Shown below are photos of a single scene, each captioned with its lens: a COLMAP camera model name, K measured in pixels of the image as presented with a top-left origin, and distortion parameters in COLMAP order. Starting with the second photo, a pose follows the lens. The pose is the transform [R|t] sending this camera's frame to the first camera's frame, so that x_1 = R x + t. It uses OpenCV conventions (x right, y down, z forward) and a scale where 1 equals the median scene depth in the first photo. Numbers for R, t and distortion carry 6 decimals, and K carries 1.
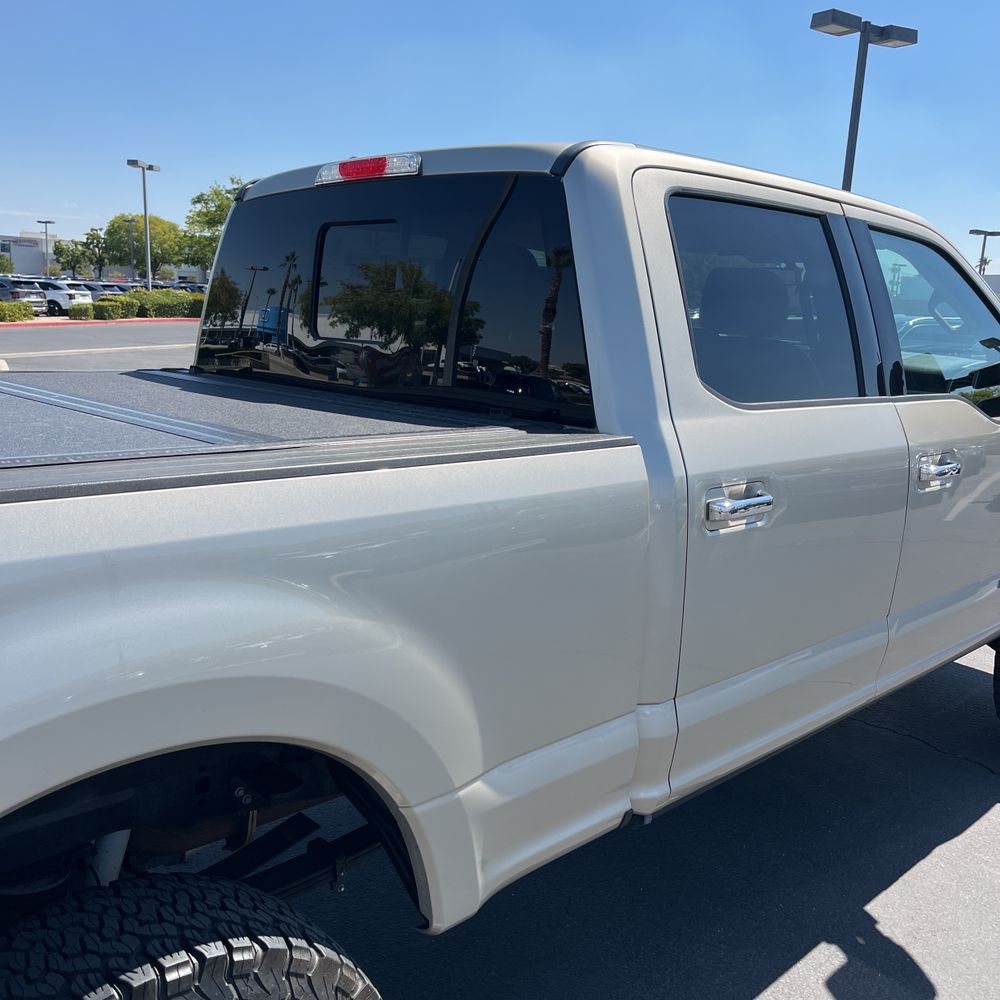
lens RADIAL K [[999.4, 0, 500.8], [0, 999.4, 526.9], [0, 0, 1]] dist [0.039942, -0.031479]
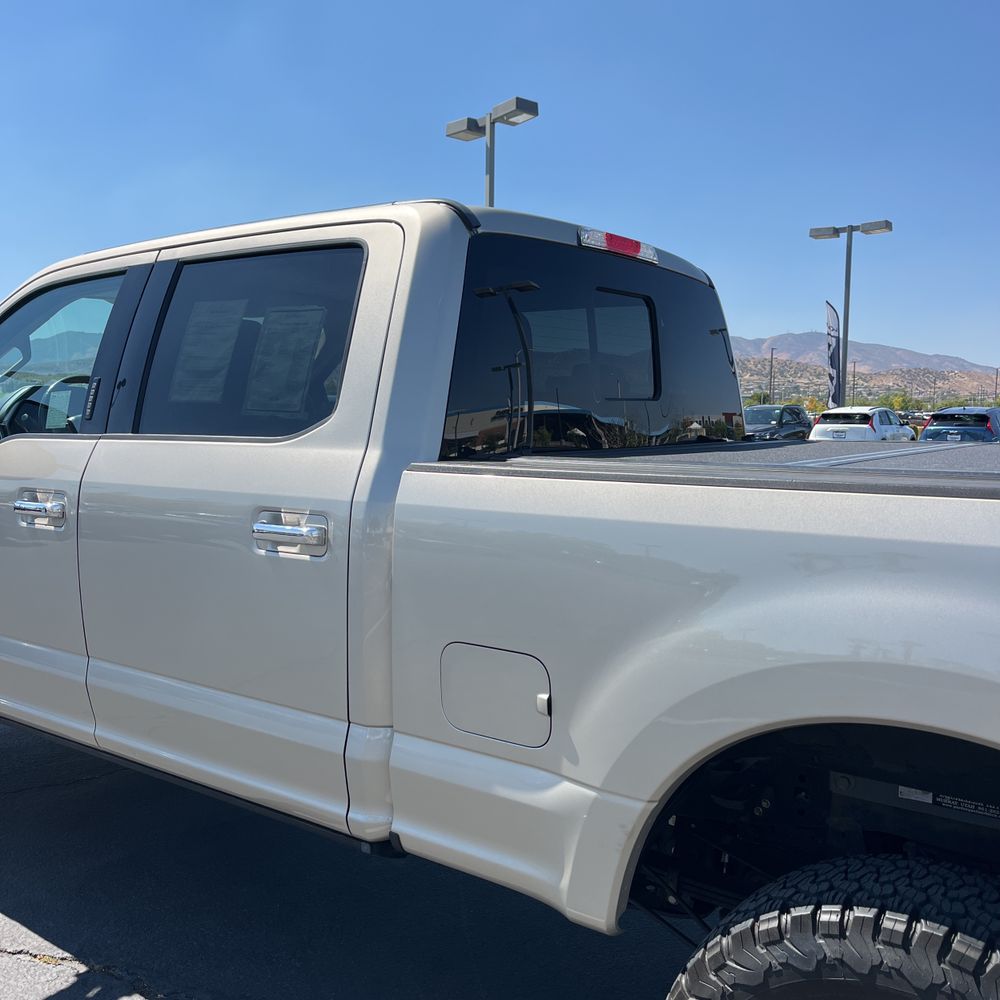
lens RADIAL K [[1006.7, 0, 500.2], [0, 1006.7, 532.3], [0, 0, 1]] dist [0.013943, 0.027544]
pose [[-0.178715, -0.155261, 0.971573, -0.174341], [0.195096, 0.962271, 0.189661, -0.040634], [-0.964364, 0.223446, -0.141681, 0.190717]]
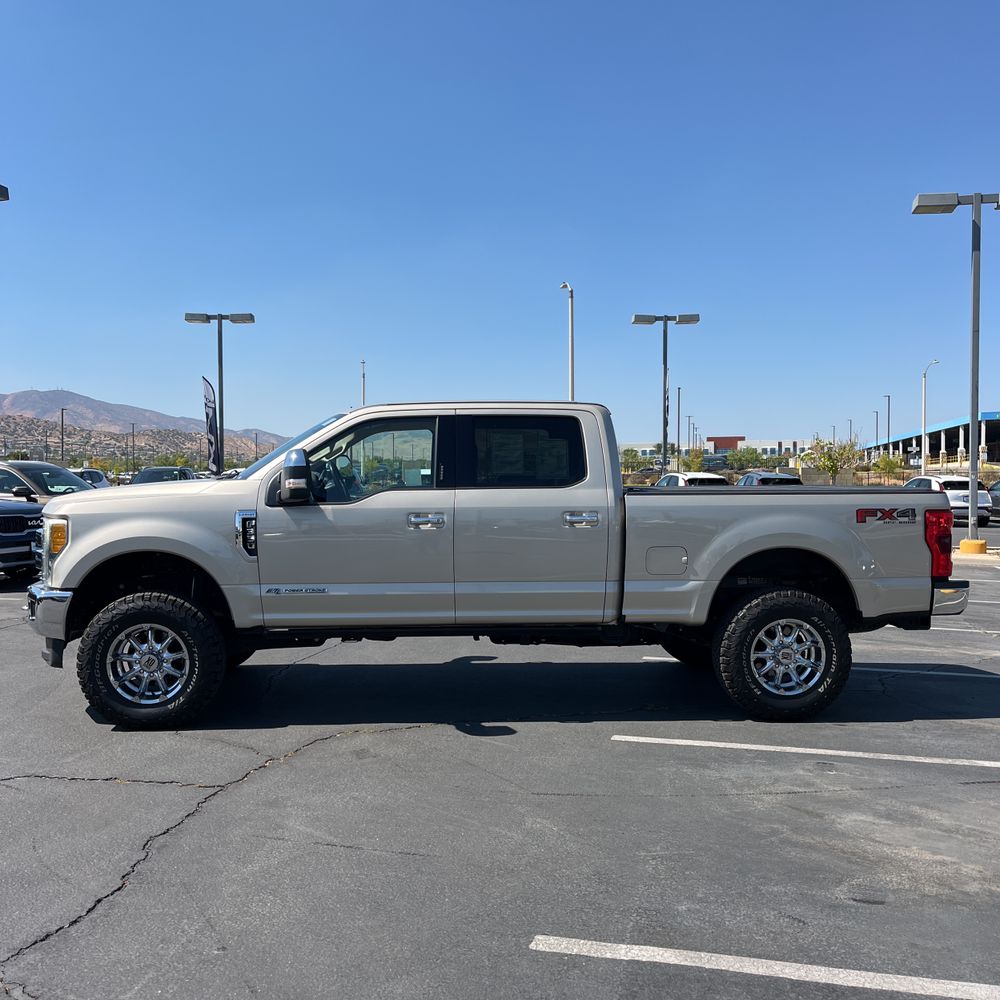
lens RADIAL K [[990.9, 0, 497.2], [0, 990.9, 534.8], [0, 0, 1]] dist [0.051867, -0.028214]
pose [[-0.769086, -0.076676, 0.634530, -0.249903], [0.107004, 0.963319, 0.246102, -0.106098], [-0.630125, 0.257171, -0.732670, 0.474361]]
